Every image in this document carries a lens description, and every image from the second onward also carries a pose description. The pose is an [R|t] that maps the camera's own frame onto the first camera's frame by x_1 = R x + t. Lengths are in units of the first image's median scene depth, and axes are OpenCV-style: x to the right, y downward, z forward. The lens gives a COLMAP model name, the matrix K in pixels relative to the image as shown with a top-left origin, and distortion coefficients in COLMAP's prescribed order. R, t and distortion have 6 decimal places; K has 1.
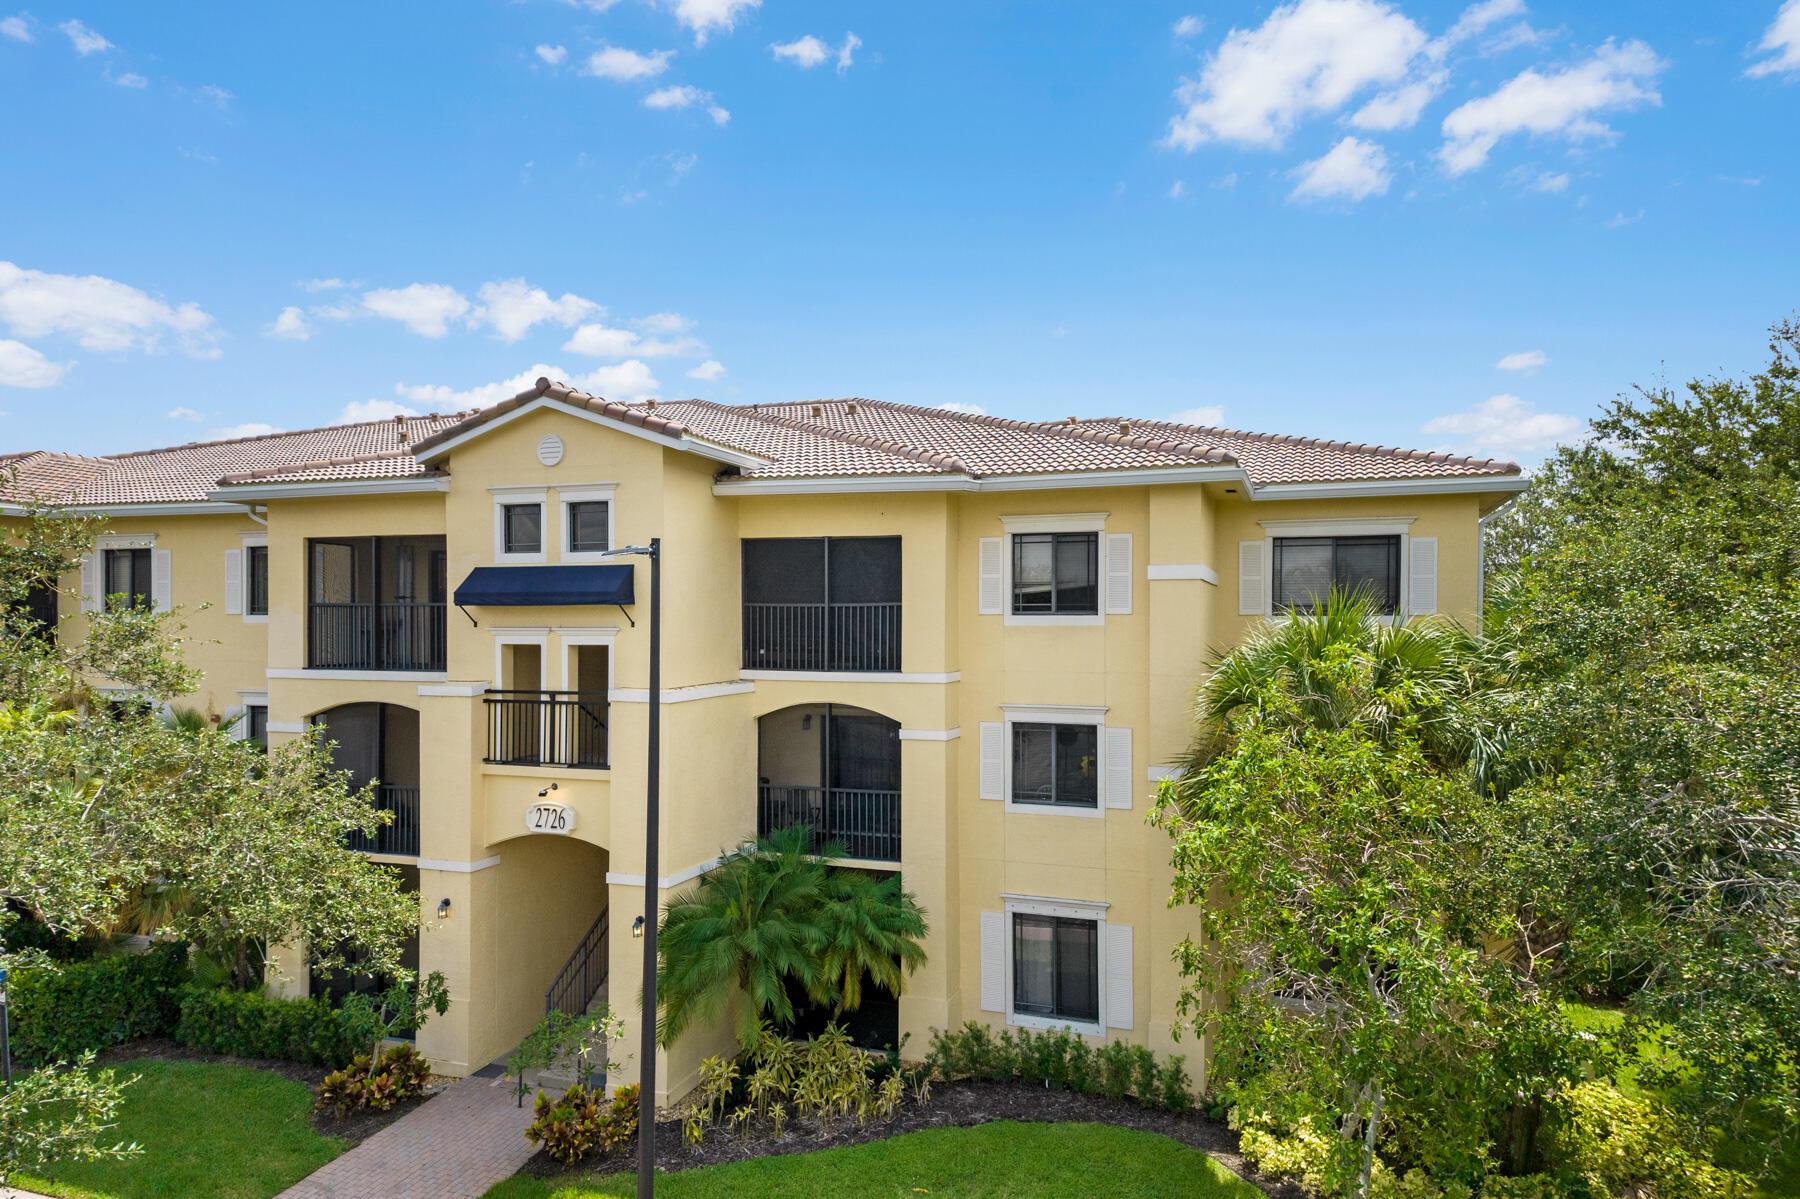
lens RADIAL K [[1153.7, 0, 909.5], [0, 1153.7, 607.2], [0, 0, 1]] dist [0.064604, -0.007679]
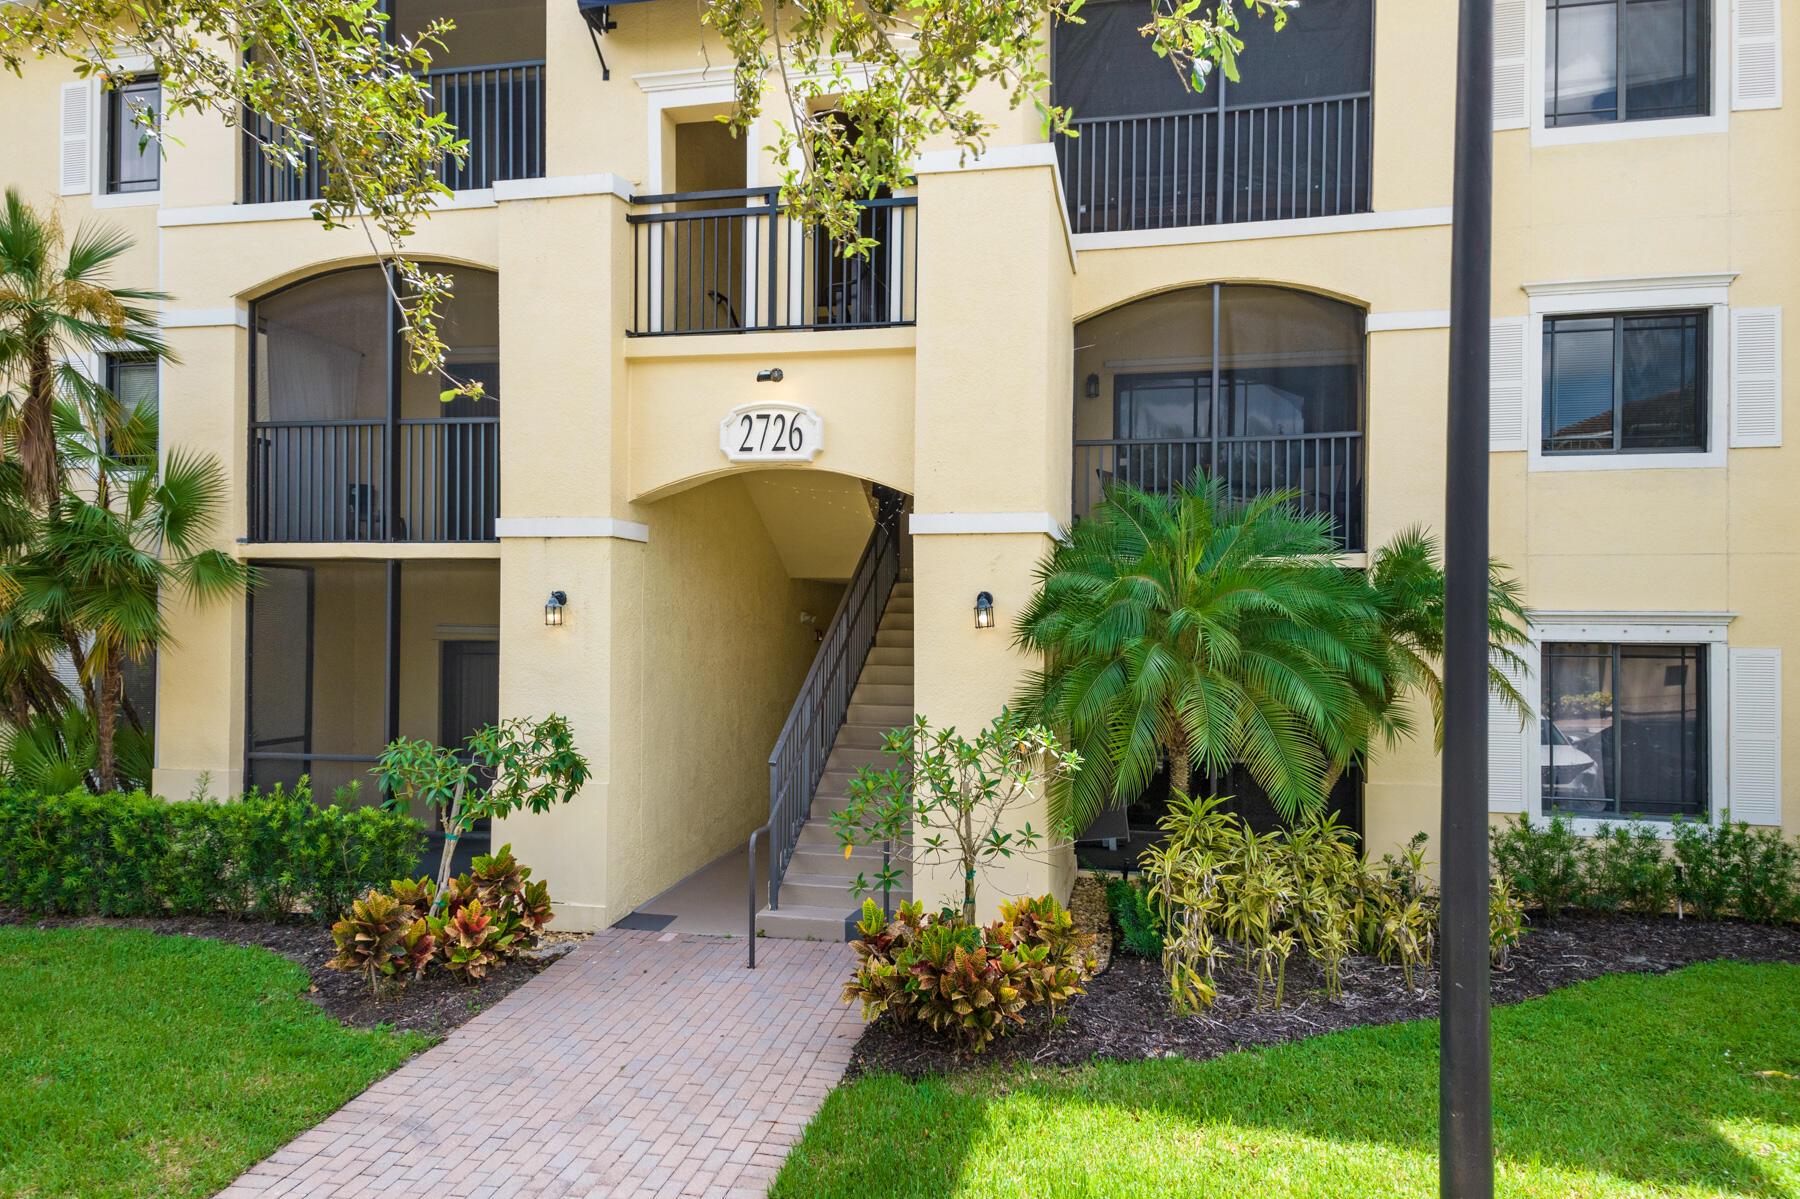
lens RADIAL K [[1153.7, 0, 915.3], [0, 1153.7, 600.5], [0, 0, 1]] dist [0.064604, -0.007679]
pose [[0.990974, 0.008483, 0.133788, -0.309654], [-0.007685, 0.999949, -0.006481, 0.256569], [-0.133836, 0.005394, 0.990989, 0.472765]]
